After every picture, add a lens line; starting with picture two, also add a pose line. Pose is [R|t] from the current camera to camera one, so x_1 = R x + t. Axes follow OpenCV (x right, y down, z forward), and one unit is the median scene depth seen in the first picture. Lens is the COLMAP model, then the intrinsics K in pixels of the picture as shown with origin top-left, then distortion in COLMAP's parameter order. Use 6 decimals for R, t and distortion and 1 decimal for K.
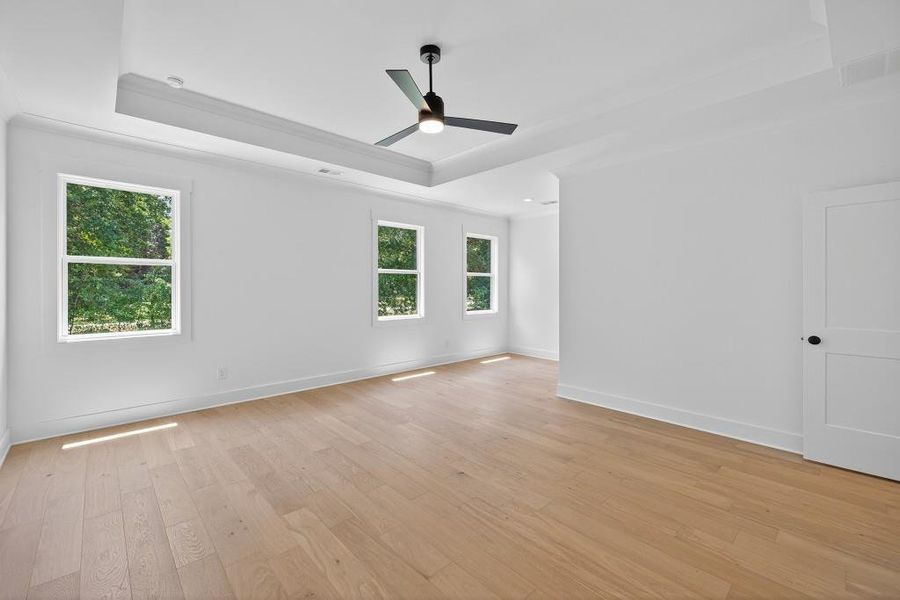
lens RADIAL K [[377.7, 0, 448.1], [0, 377.7, 288.5], [0, 0, 1]] dist [0.008347, -0.000219]
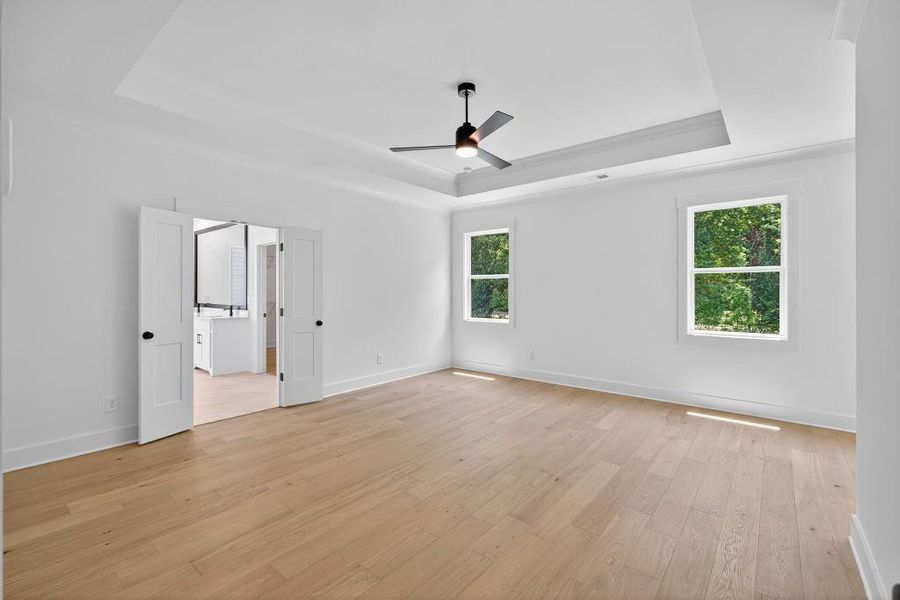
lens RADIAL K [[388.1, 0, 448.1], [0, 388.1, 293.1], [0, 0, 1]] dist [-0.001886, -0.000290]
pose [[0.134133, -0.002905, -0.990959, 0.977760], [-0.006443, 0.999972, -0.003804, 0.009272], [0.990942, 0.006895, 0.134110, 0.692983]]
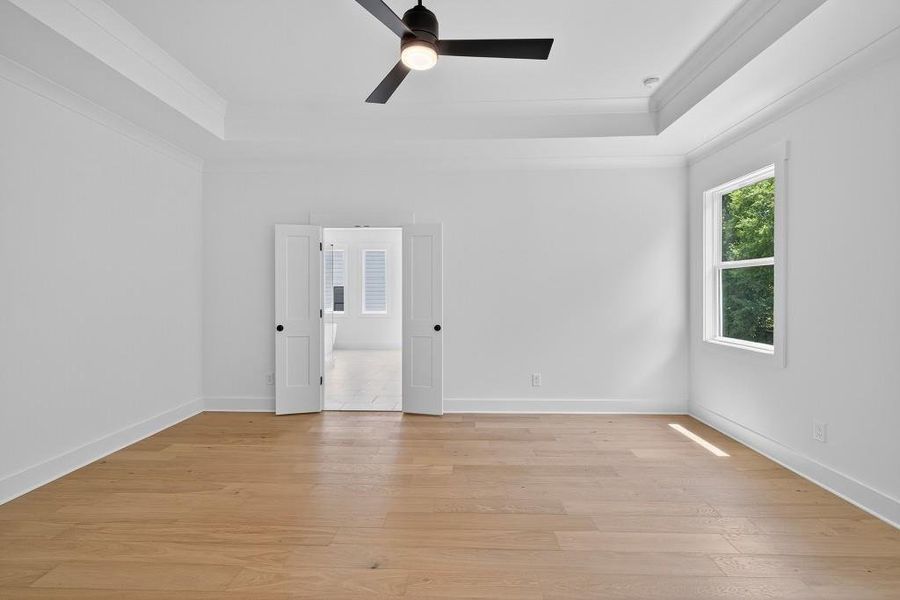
lens RADIAL K [[393.3, 0, 447.0], [0, 393.3, 295.1], [0, 0, 1]] dist [0.009645, -0.000432]
pose [[-0.700150, 0.000406, -0.713996, 0.385041], [-0.007559, 0.999940, 0.007980, -0.000549], [0.713956, 0.010985, -0.700104, 1.348744]]
